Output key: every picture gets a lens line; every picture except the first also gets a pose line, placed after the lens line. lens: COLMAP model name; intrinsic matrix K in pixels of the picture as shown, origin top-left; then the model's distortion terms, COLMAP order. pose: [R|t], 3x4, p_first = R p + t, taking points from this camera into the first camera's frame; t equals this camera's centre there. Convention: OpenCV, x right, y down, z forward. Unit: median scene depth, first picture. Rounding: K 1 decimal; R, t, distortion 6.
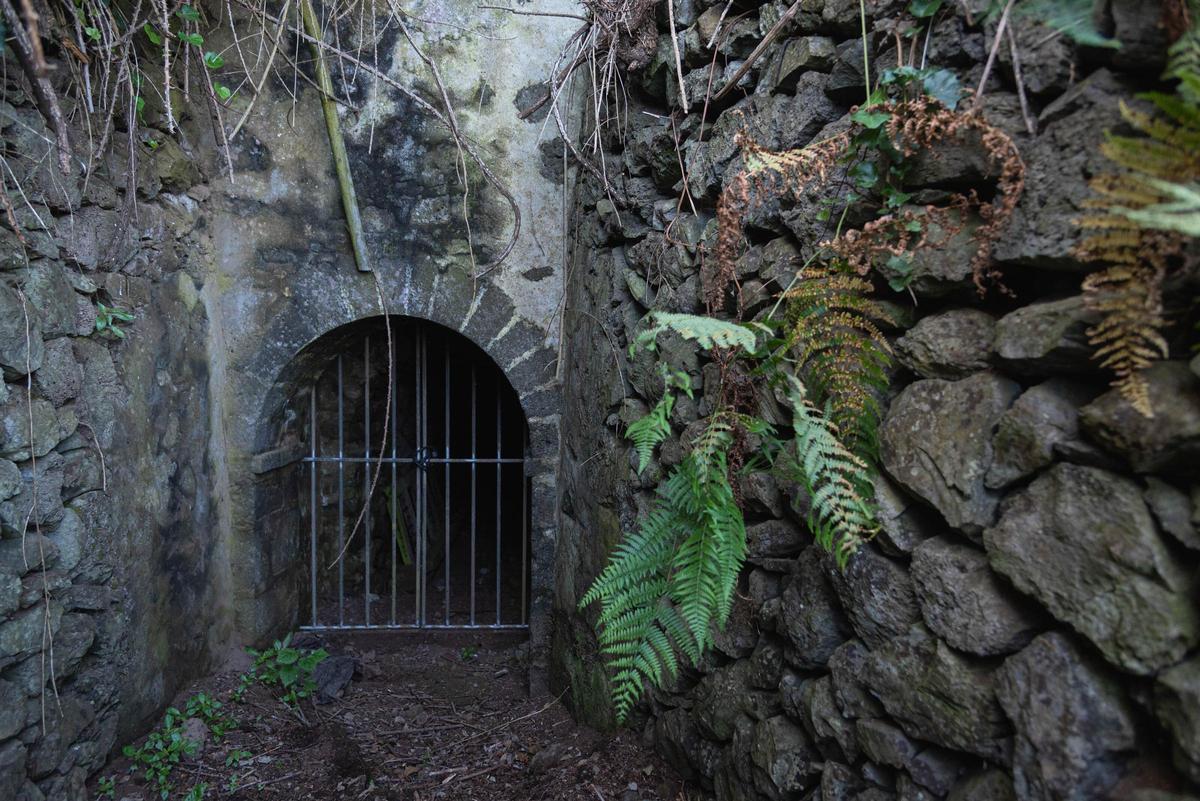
lens RADIAL K [[809.9, 0, 601.2], [0, 809.9, 407.6], [0, 0, 1]] dist [0.023600, -0.009306]
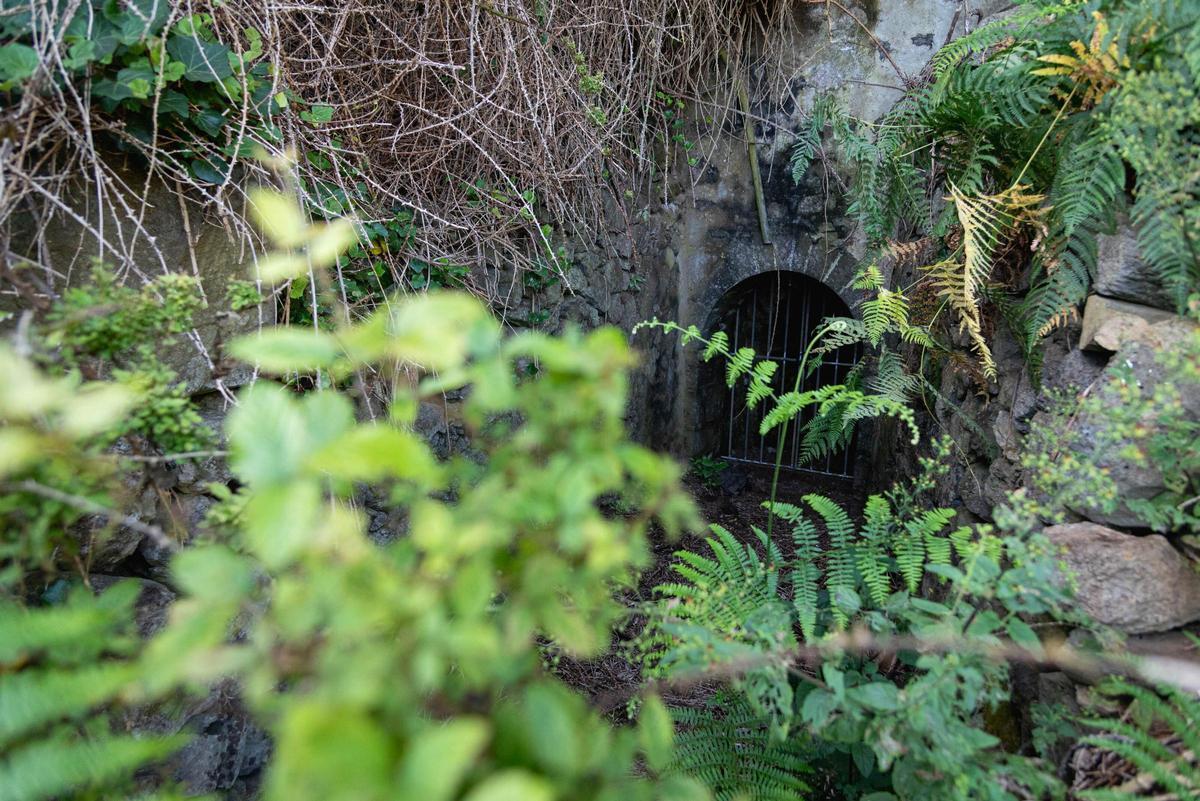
lens RADIAL K [[809.9, 0, 601.2], [0, 809.9, 407.6], [0, 0, 1]] dist [0.023600, -0.009306]
pose [[0.849092, 0.113116, -0.515993, 0.306368], [-0.042979, 0.988359, 0.145945, -0.065109], [0.526494, -0.101744, 0.844069, -0.591408]]
